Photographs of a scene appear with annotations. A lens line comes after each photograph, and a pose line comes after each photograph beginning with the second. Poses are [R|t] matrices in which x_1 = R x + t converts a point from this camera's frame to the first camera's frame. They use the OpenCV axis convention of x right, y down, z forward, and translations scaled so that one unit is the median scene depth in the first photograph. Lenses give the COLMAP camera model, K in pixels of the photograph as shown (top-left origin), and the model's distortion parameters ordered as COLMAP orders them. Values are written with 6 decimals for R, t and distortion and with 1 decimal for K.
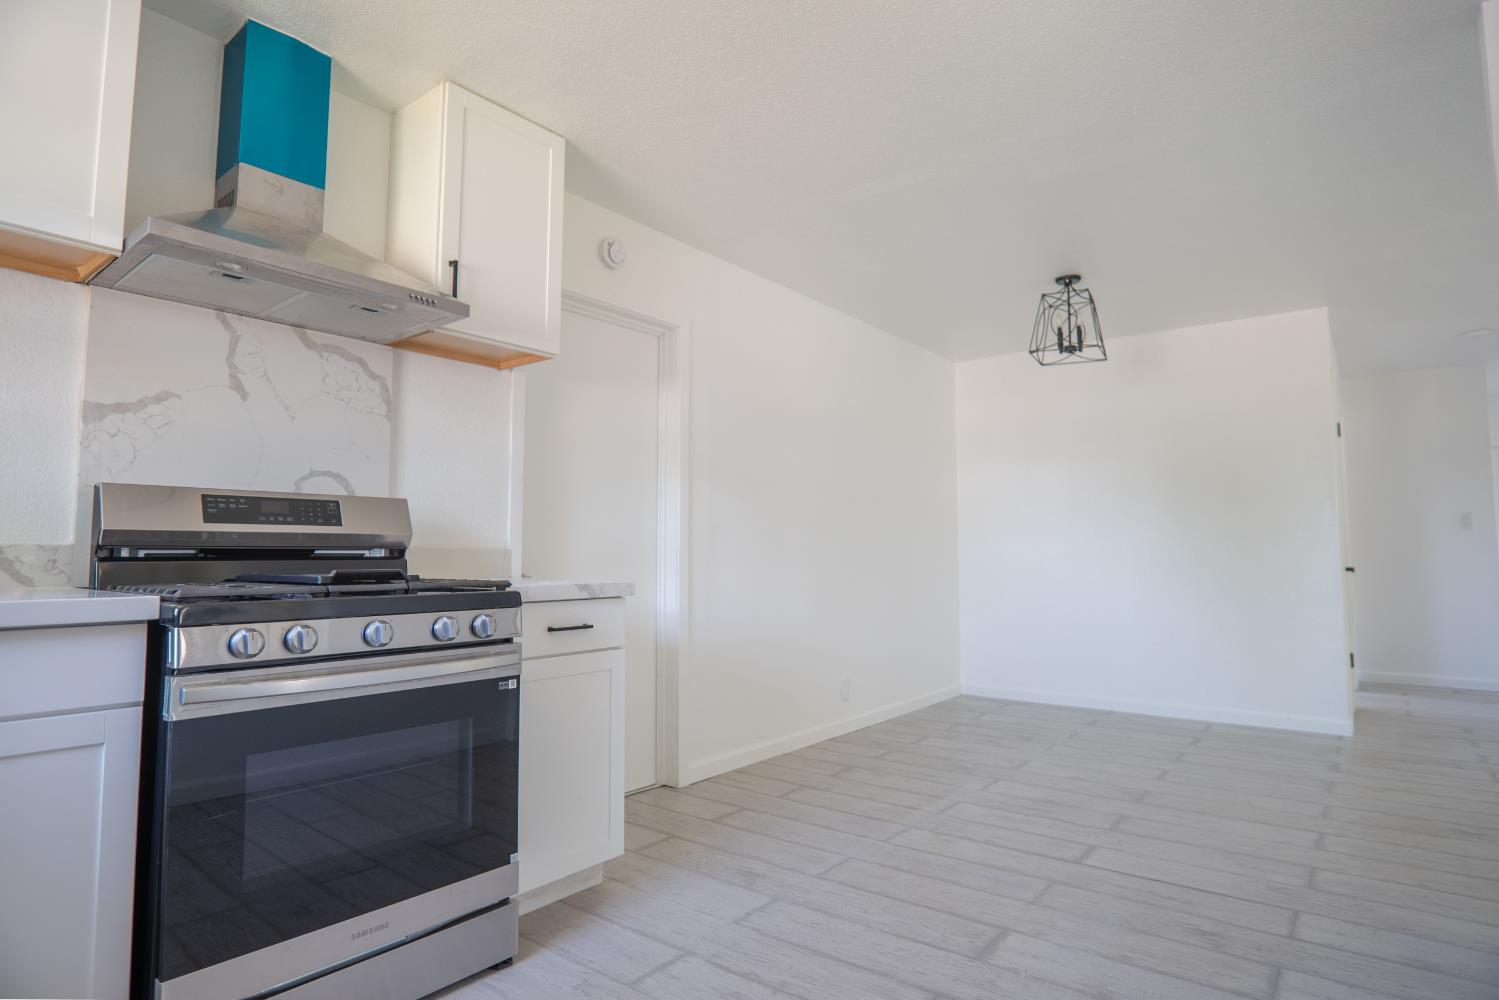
lens RADIAL K [[801.9, 0, 780.4], [0, 801.9, 487.3], [0, 0, 1]] dist [-0.030823, 0.009634]
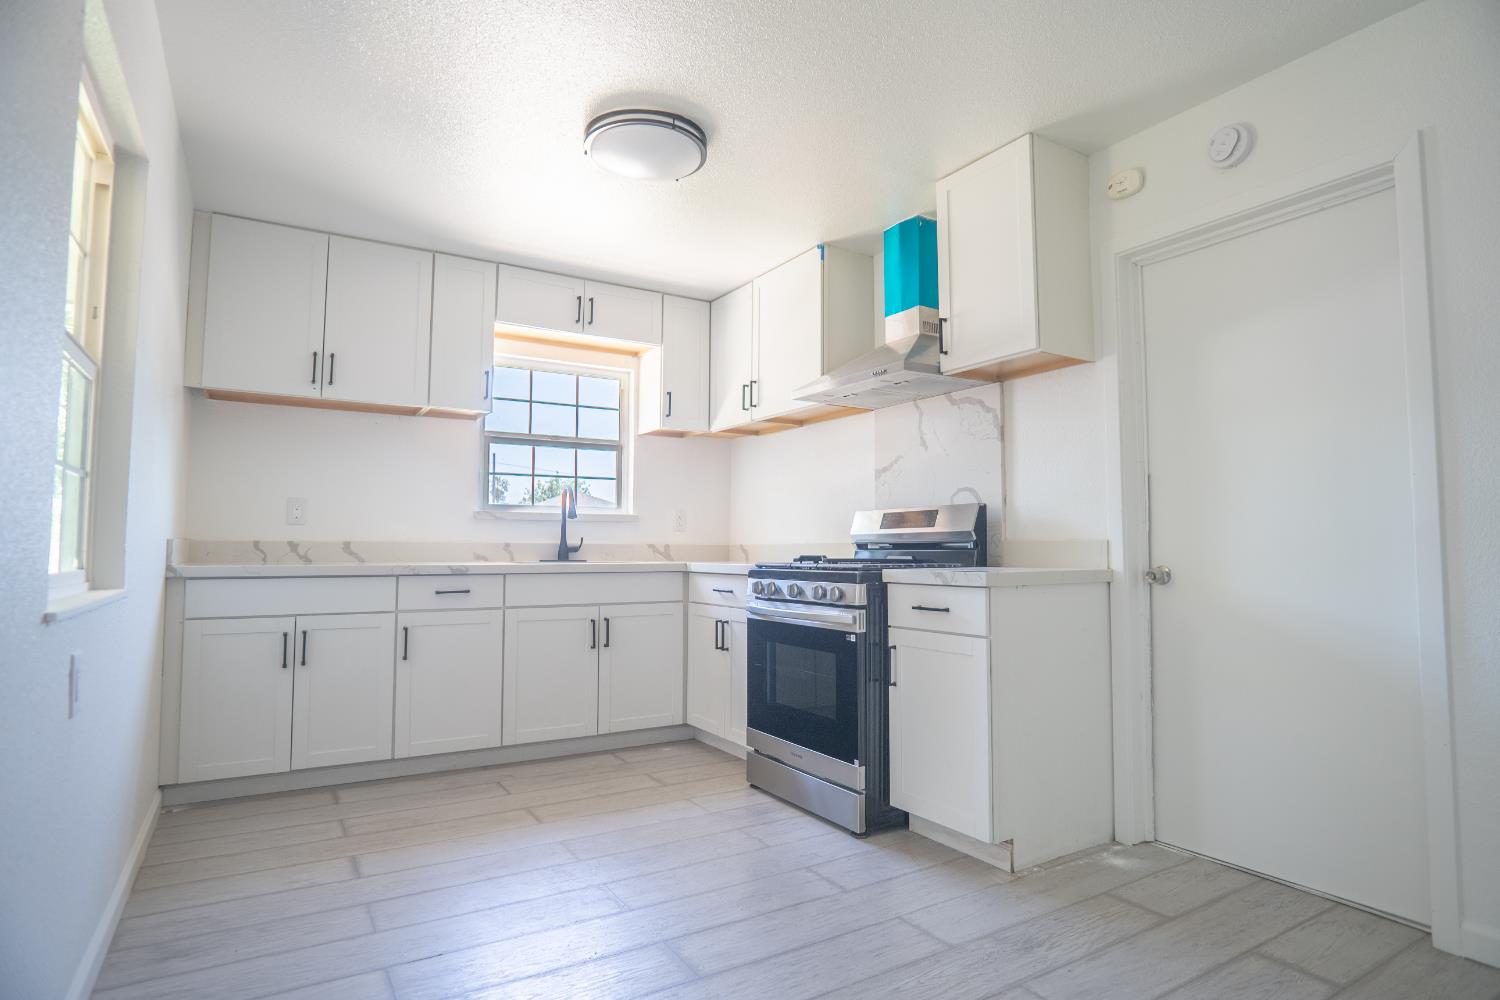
lens RADIAL K [[802.4, 0, 752.0], [0, 802.4, 498.0], [0, 0, 1]] dist [-0.030823, 0.009634]
pose [[-0.355909, -0.058233, -0.932705, 0.962972], [0.077326, 0.992799, -0.091491, 0.106959], [0.931316, -0.104685, -0.348843, 1.233776]]
